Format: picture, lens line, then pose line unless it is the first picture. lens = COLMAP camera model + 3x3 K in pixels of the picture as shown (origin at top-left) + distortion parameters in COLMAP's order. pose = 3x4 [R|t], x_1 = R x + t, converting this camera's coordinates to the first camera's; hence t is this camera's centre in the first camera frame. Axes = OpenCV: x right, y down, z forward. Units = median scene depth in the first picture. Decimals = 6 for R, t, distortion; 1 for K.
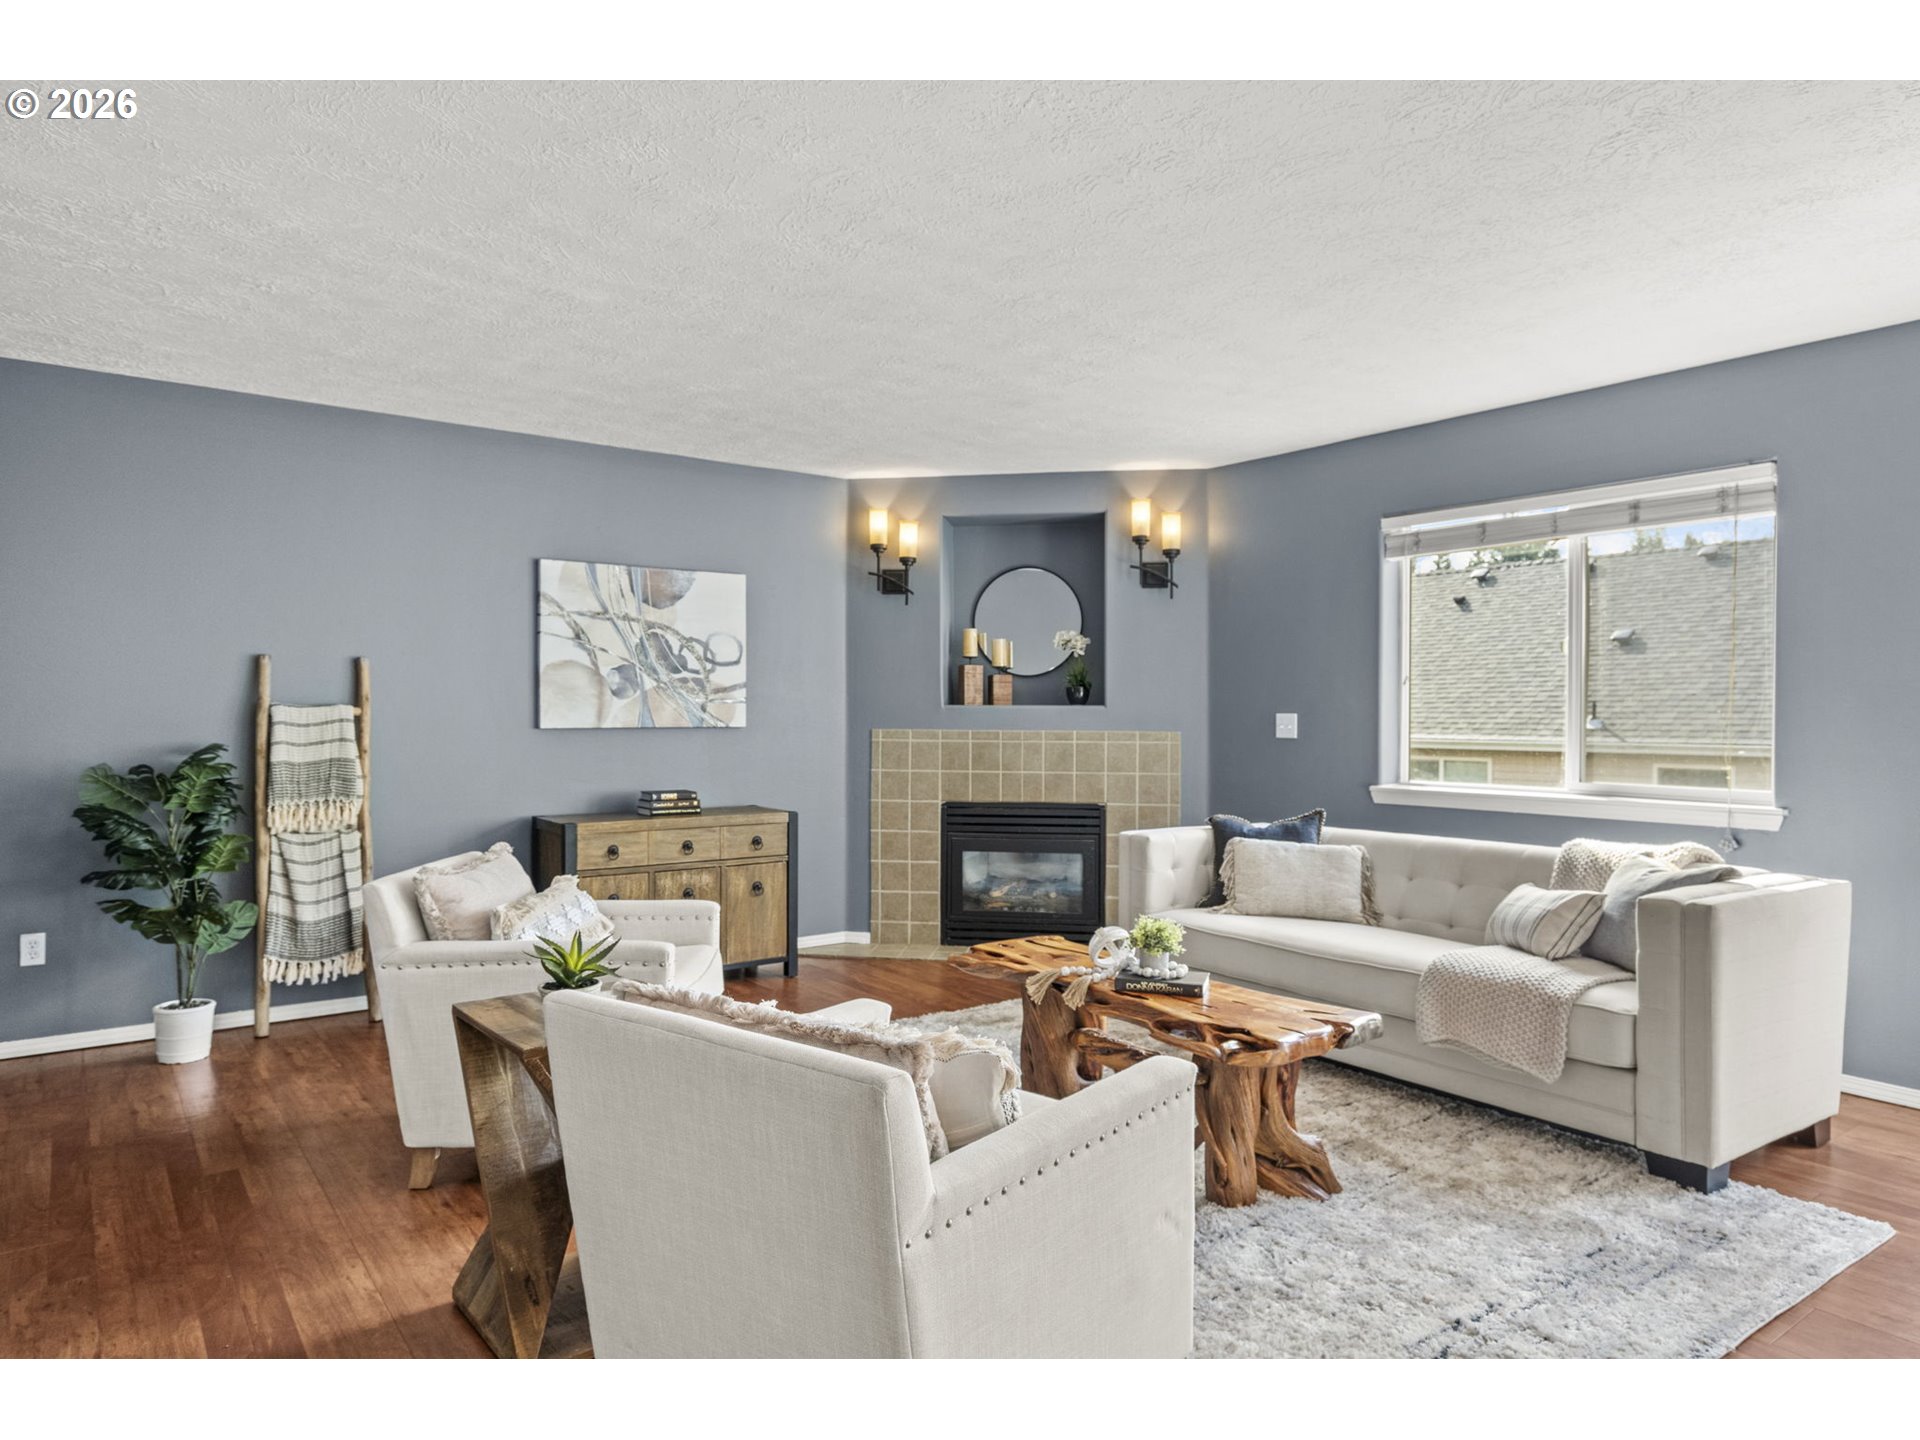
lens RADIAL K [[1179.8, 0, 960.7], [0, 1179.8, 725.0], [0, 0, 1]] dist [-0.001534, 0.004222]
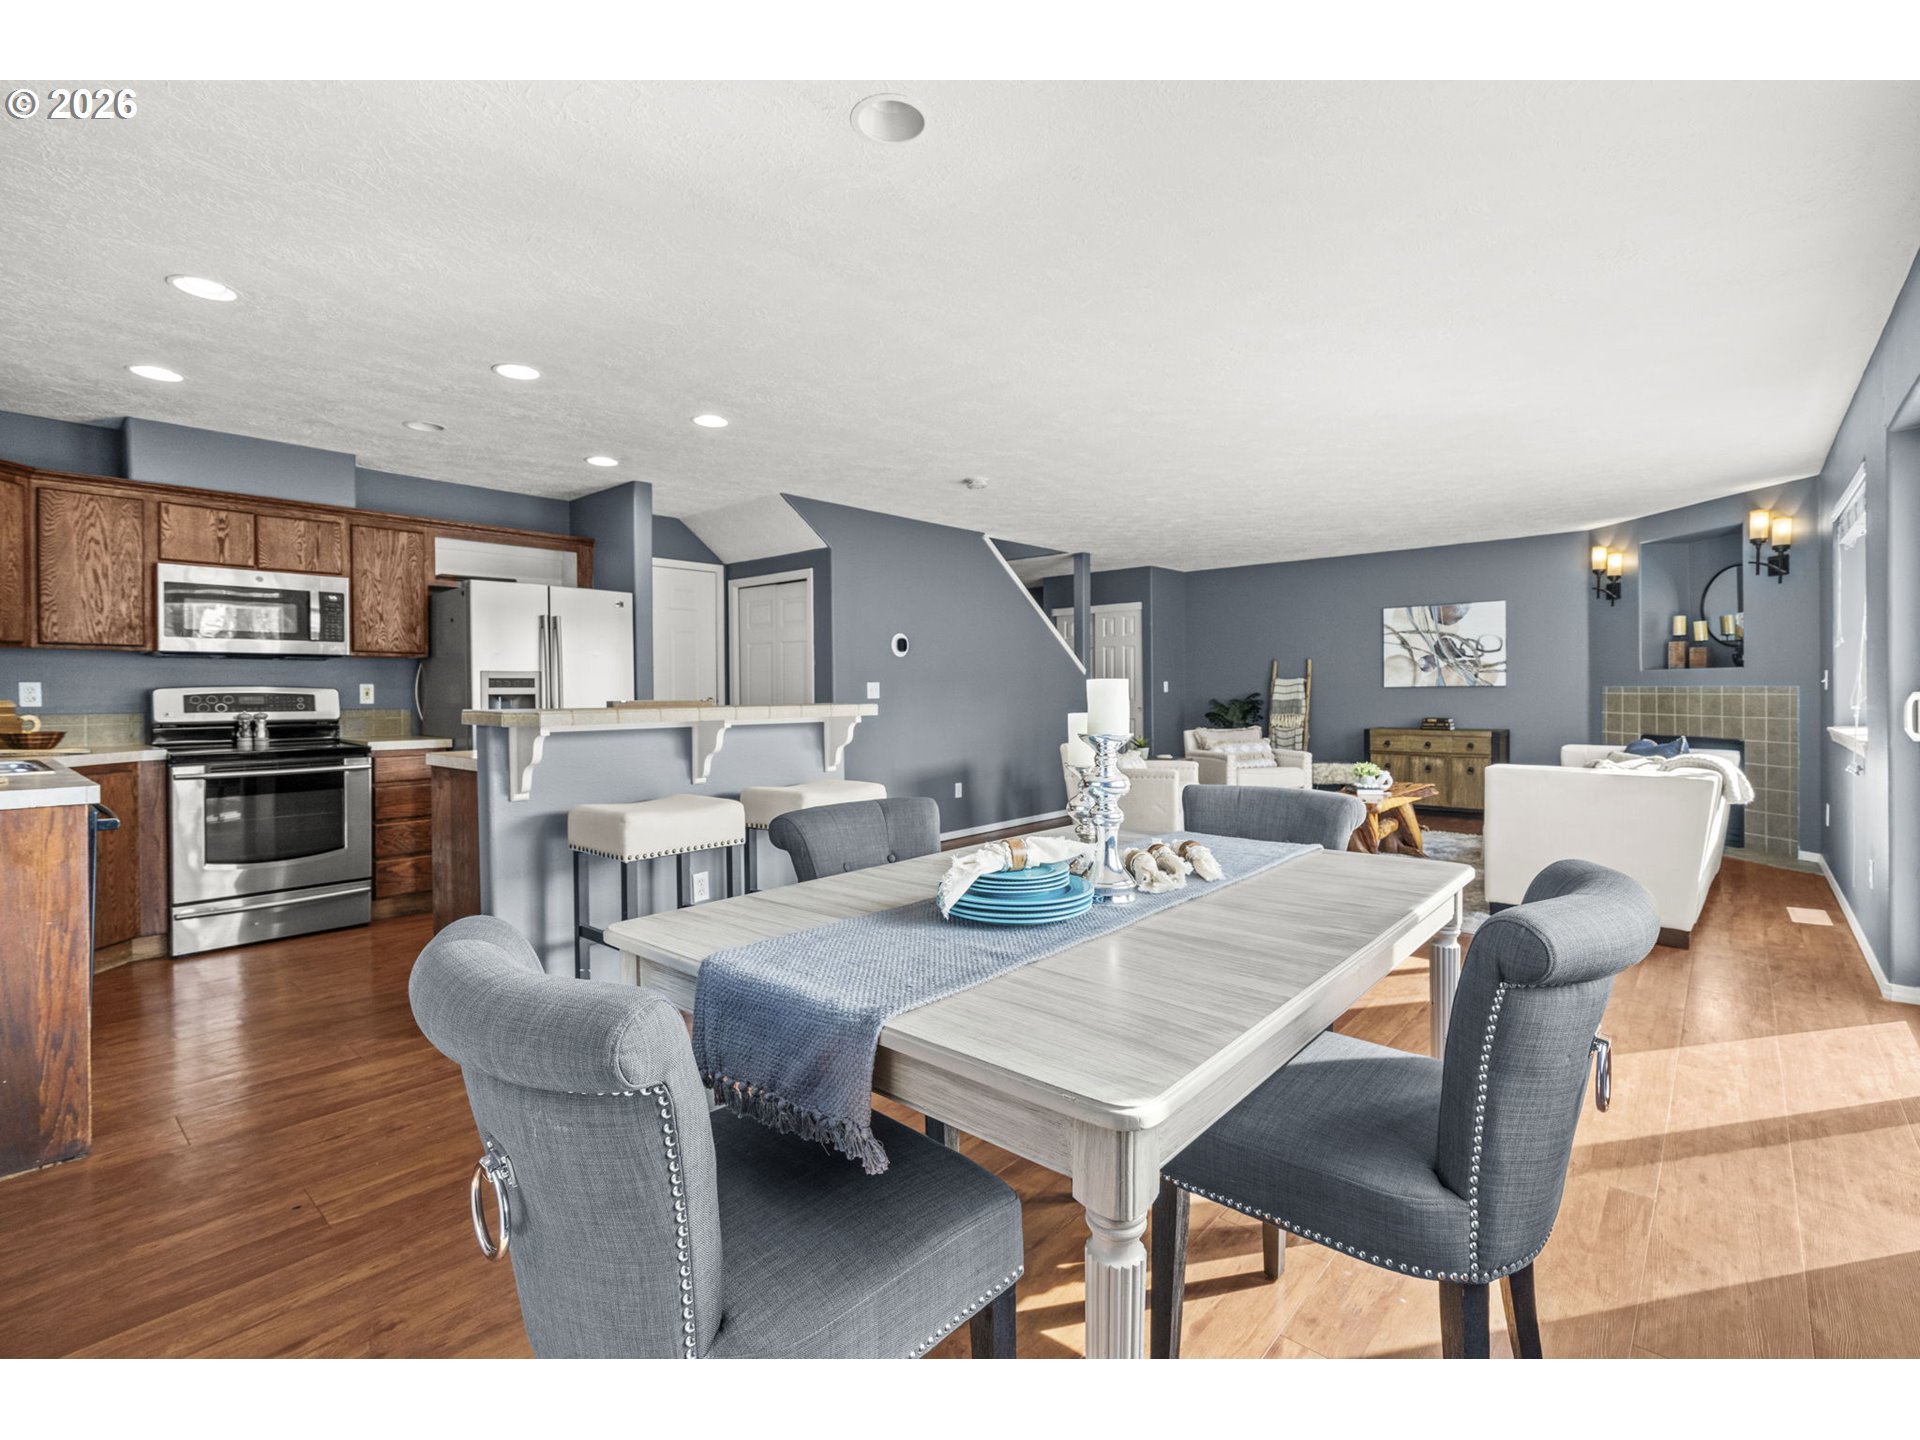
lens RADIAL K [[894.8, 0, 947.4], [0, 894.8, 696.9], [0, 0, 1]] dist [-0.002491, 0.001663]
pose [[0.195511, 0.001528, -0.980700, 1.061450], [-0.000335, 0.999999, 0.001492, 0.018363], [0.980701, 0.000037, 0.195511, -0.102415]]
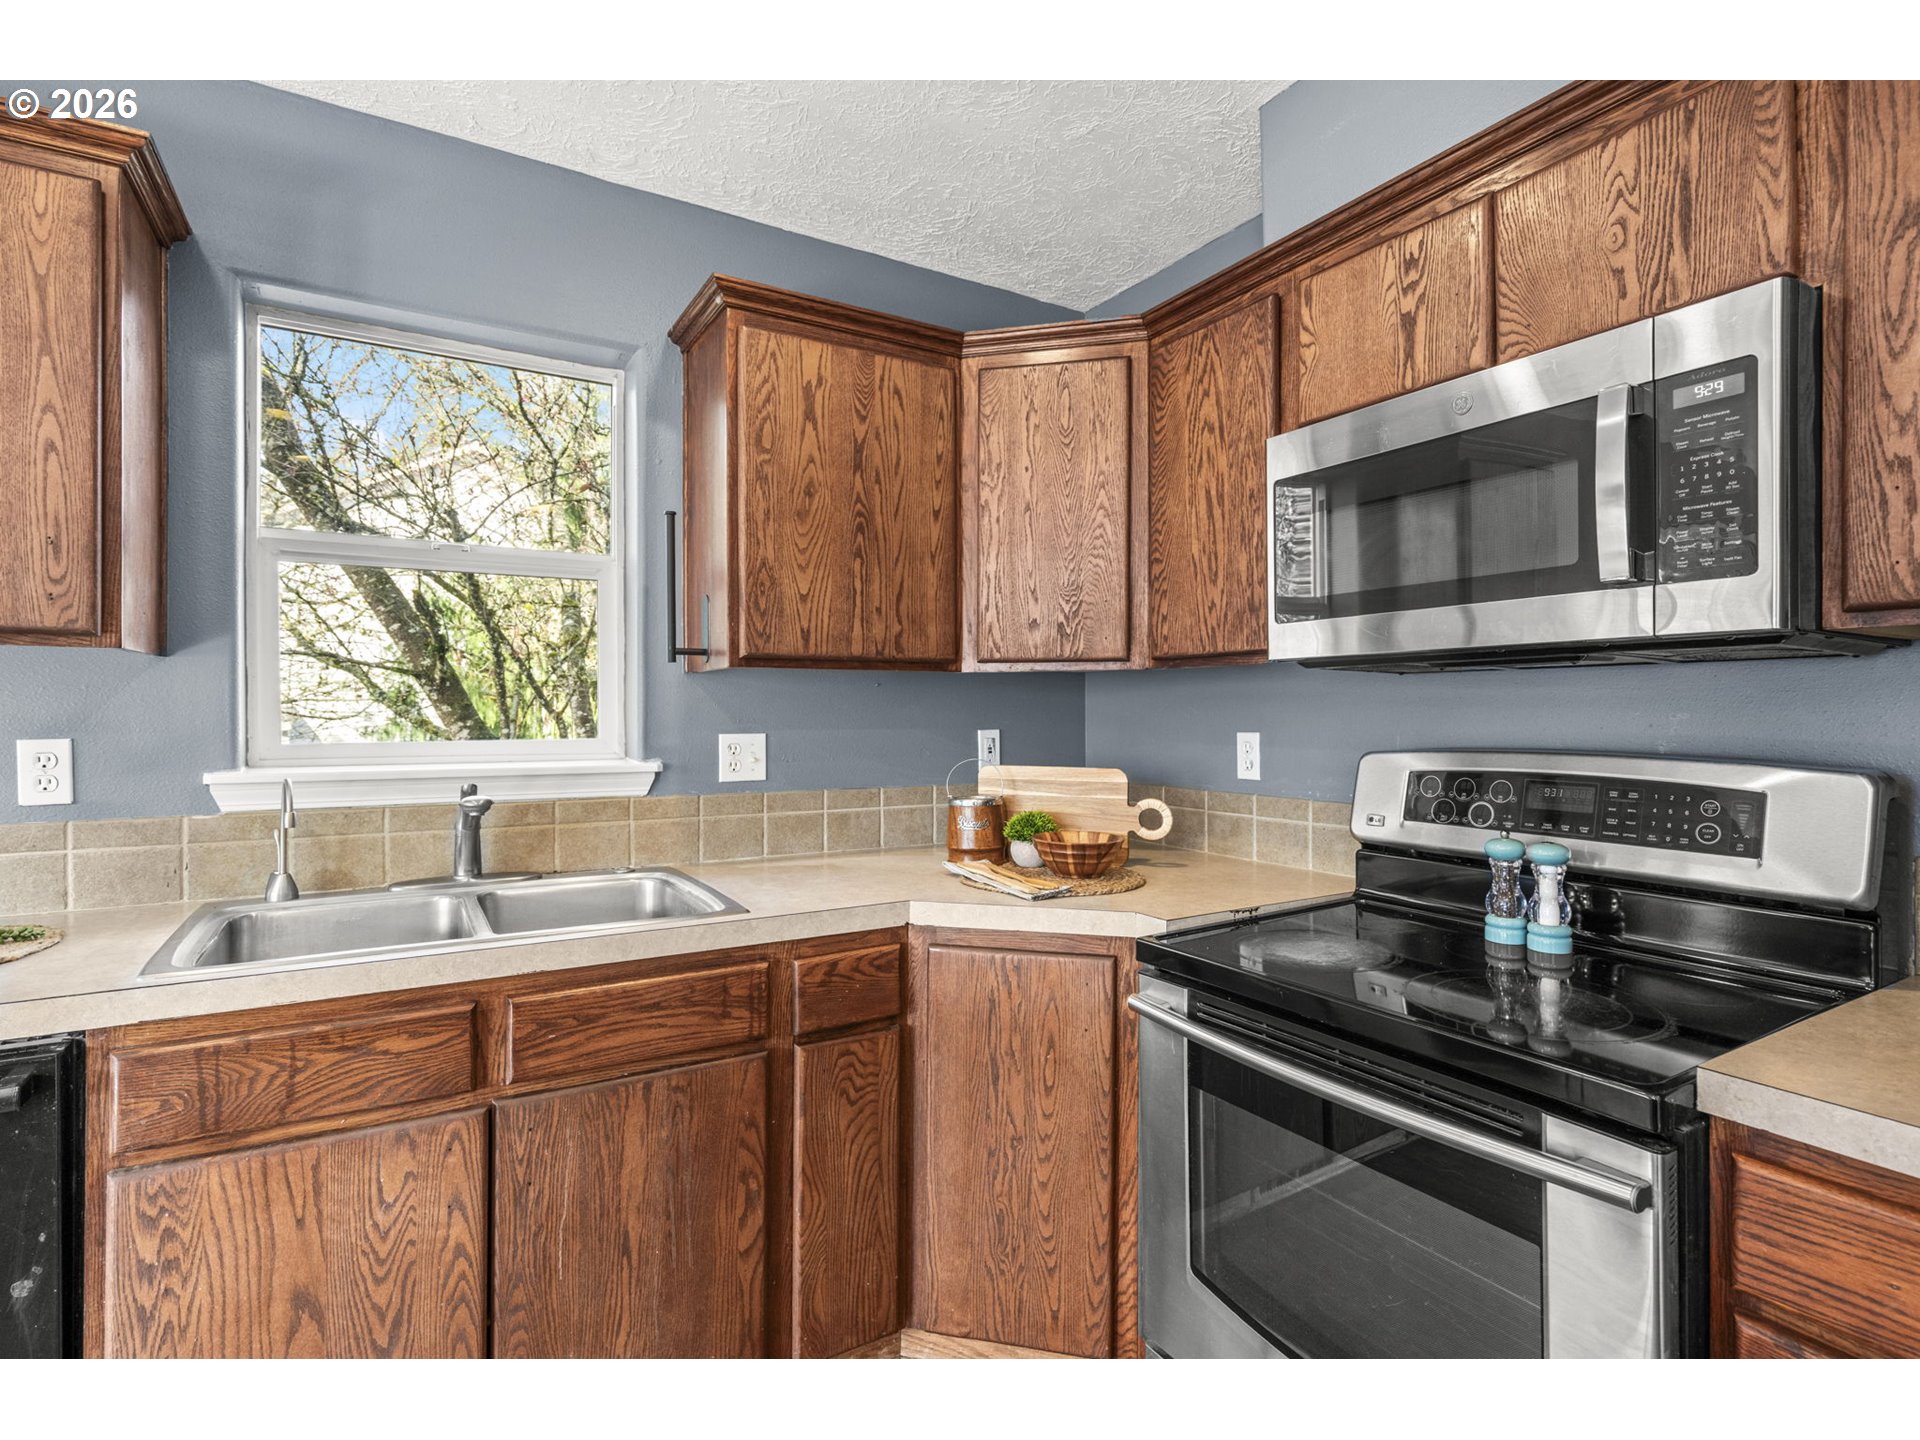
lens RADIAL K [[951.6, 0, 957.2], [0, 951.6, 715.1], [0, 0, 1]] dist [-0.000955, 0.002557]
pose [[-0.995136, 0.000963, 0.098511, 0.242776], [0.001958, 0.999948, 0.009999, -0.004980], [-0.098496, 0.010143, -0.995086, -0.285781]]
